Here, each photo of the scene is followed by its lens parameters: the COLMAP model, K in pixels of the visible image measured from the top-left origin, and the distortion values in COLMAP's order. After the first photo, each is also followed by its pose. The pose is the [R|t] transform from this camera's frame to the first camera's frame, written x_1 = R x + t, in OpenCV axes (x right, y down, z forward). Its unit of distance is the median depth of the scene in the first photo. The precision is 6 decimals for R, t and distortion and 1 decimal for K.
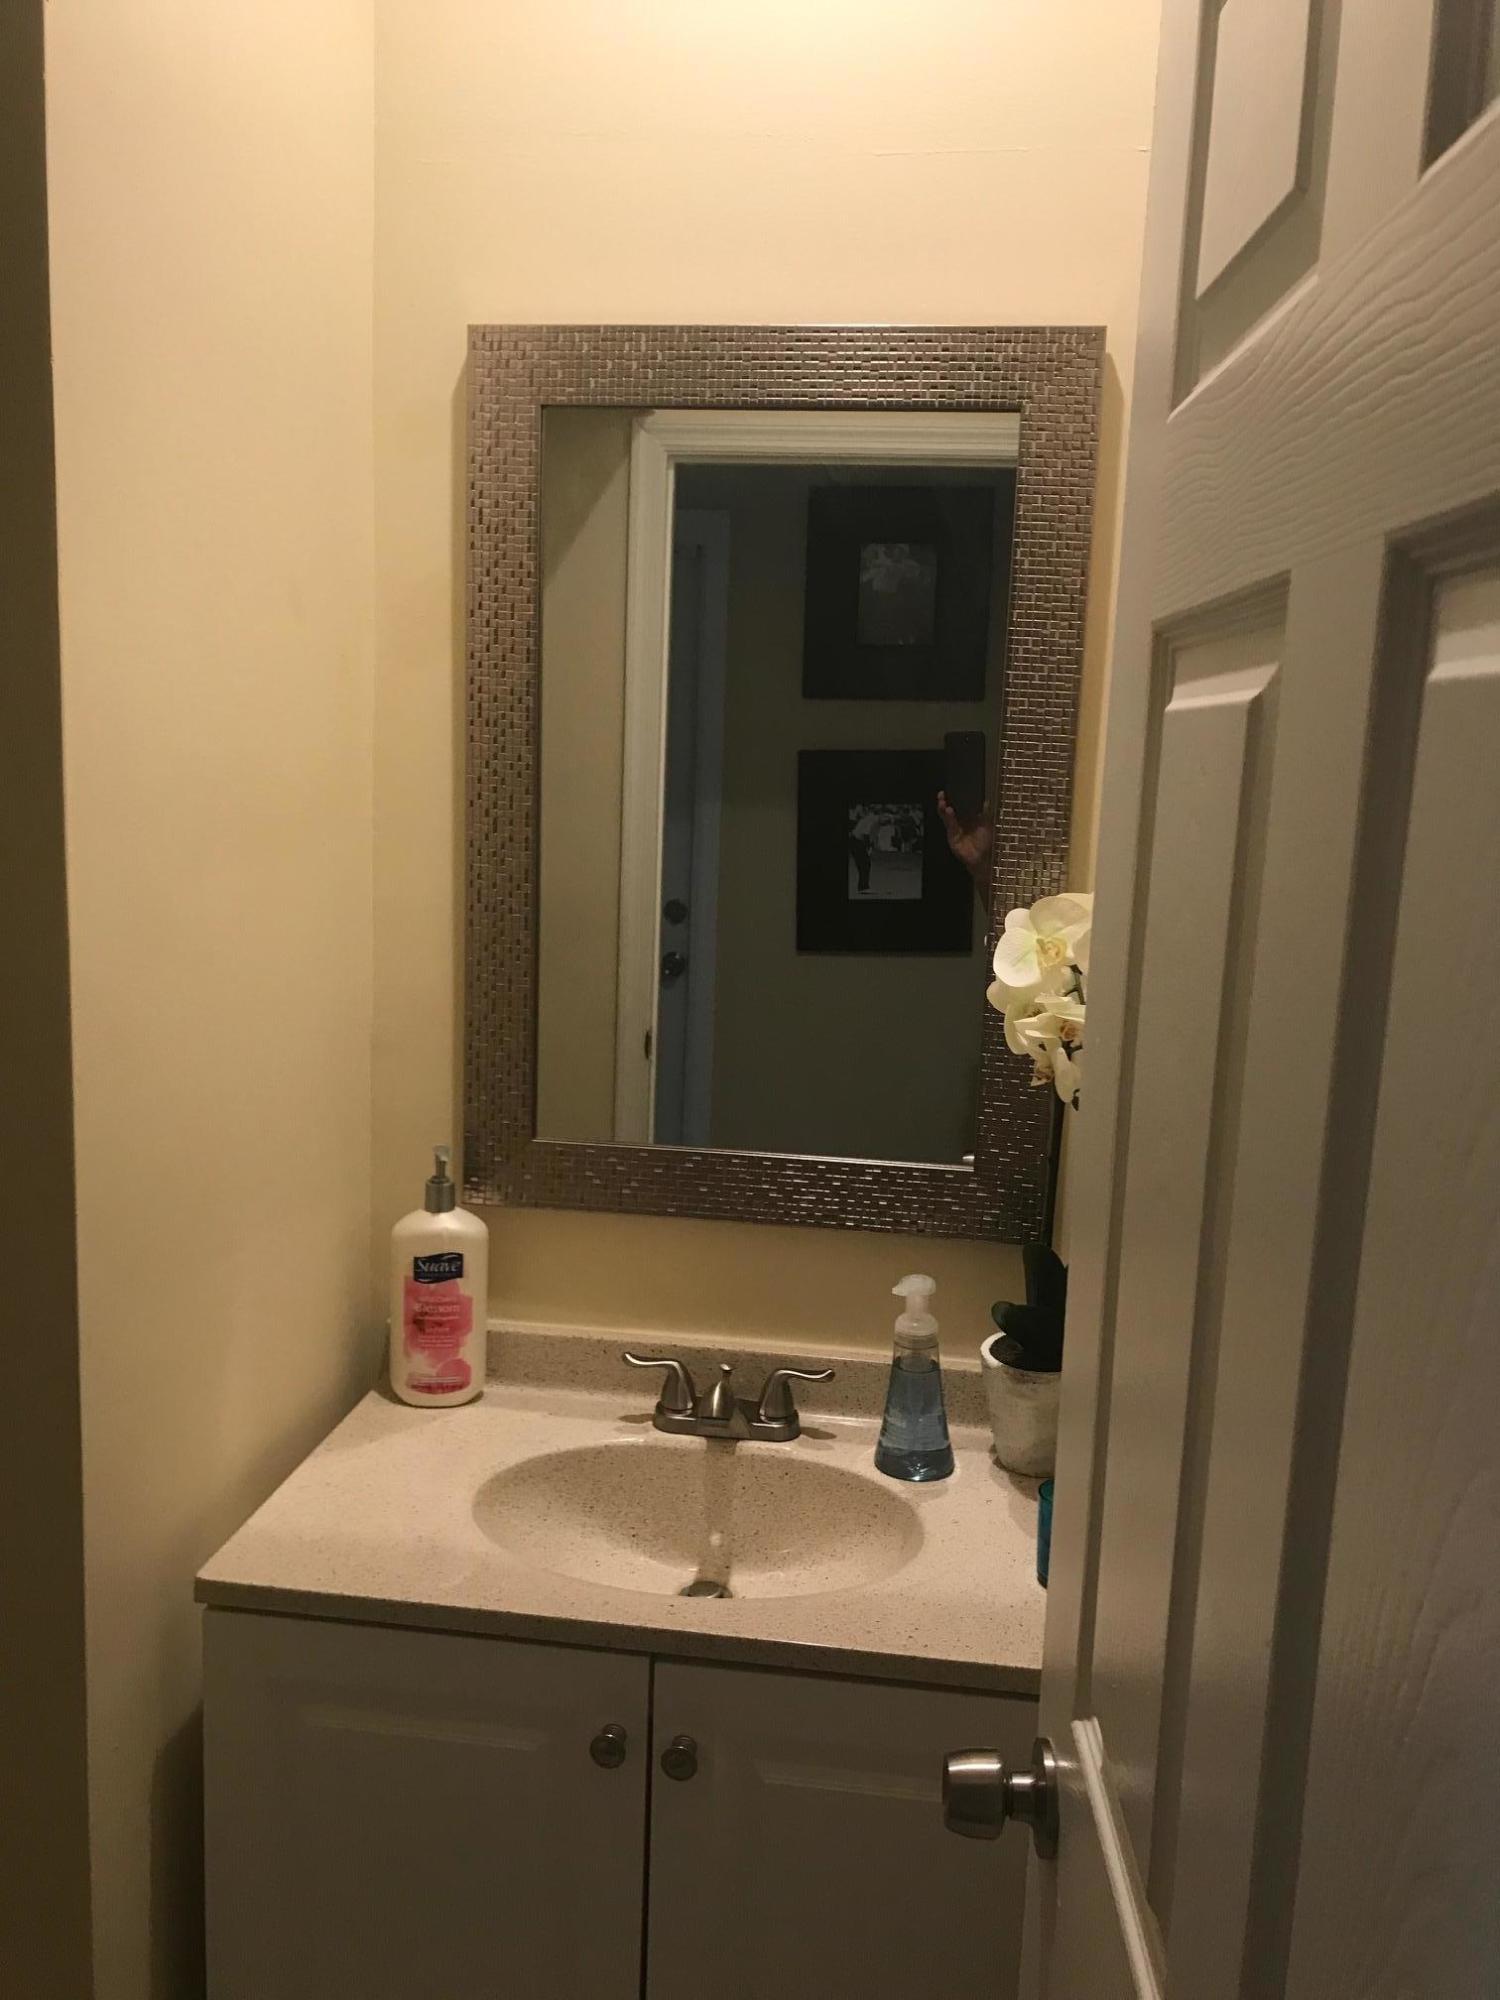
lens RADIAL K [[1625.5, 0, 750.0], [0, 1625.5, 1000.0], [0, 0, 1]] dist [0.030523, -0.006919]
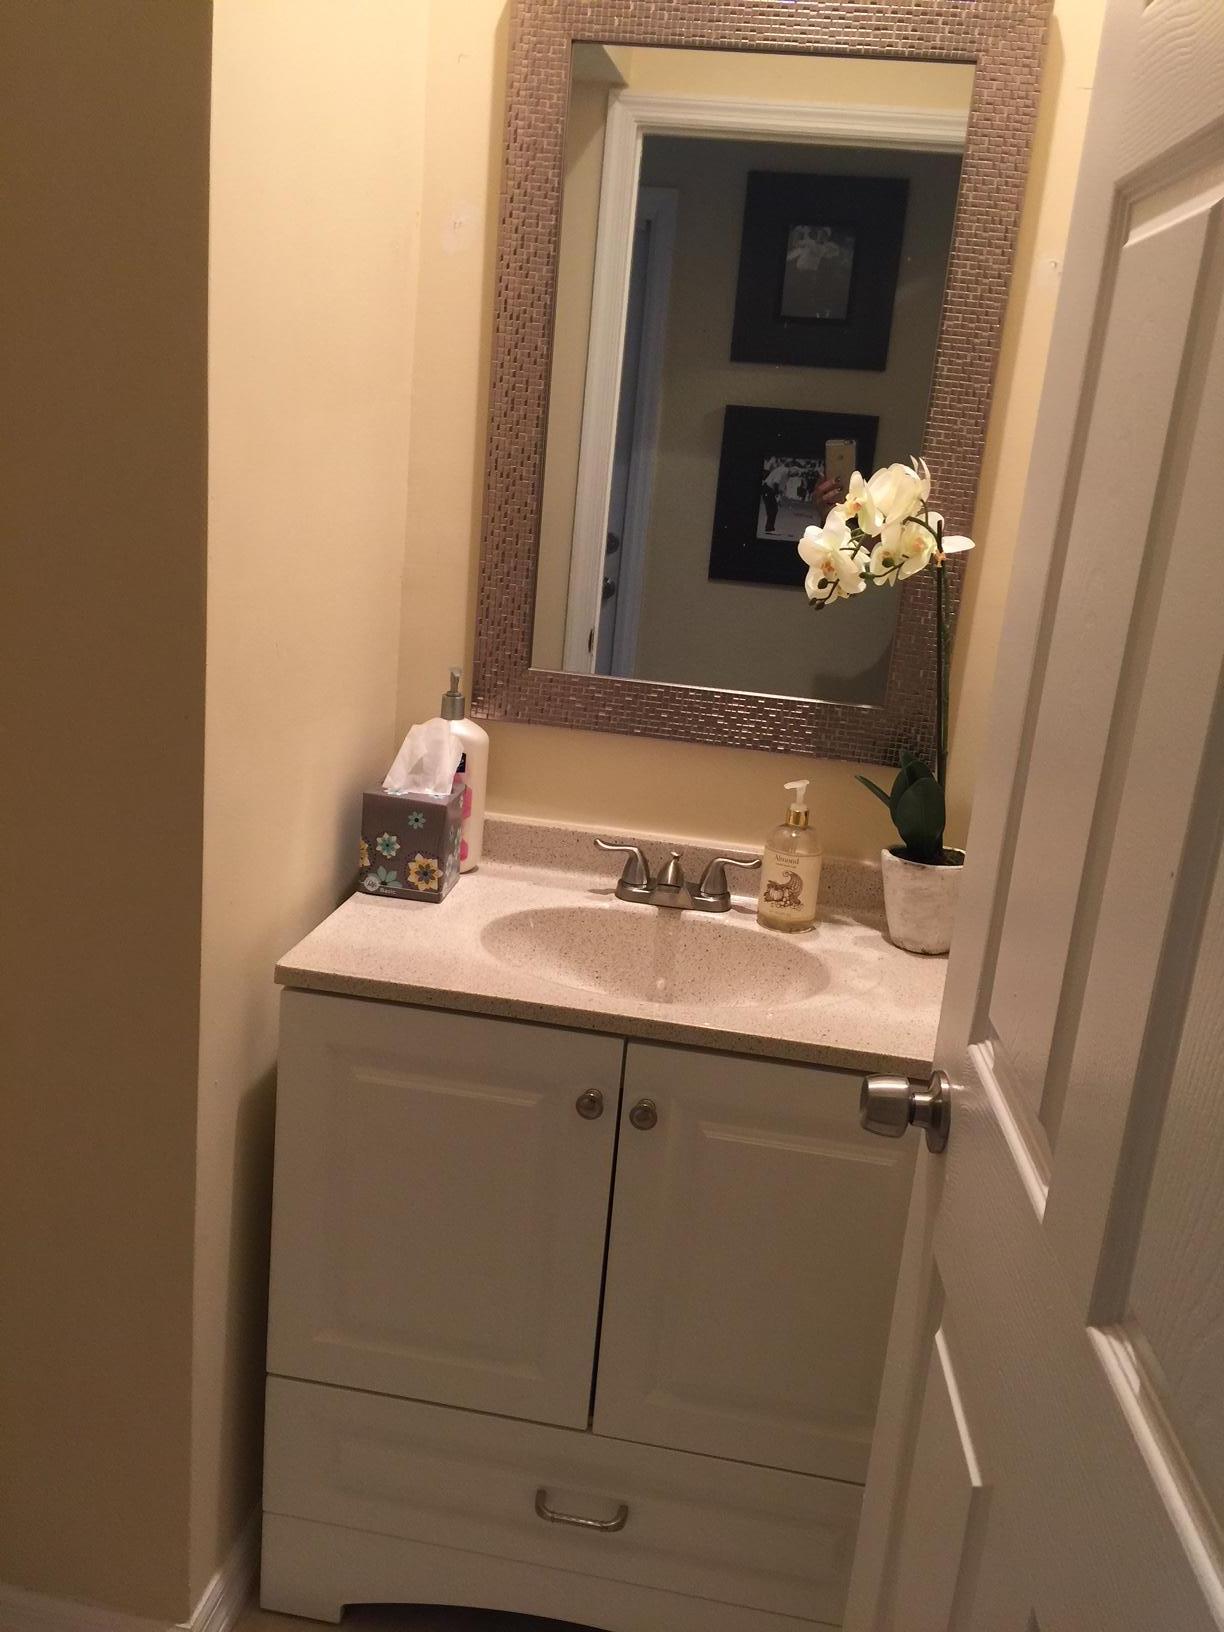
lens RADIAL K [[1409.0, 0, 612.0], [0, 1409.0, 816.0], [0, 0, 1]] dist [0.038334, -0.021384]
pose [[0.998415, 0.055874, -0.006807, -0.059513], [-0.054921, 0.993511, 0.099594, 0.091799], [0.012328, -0.099062, 0.995005, -0.085673]]
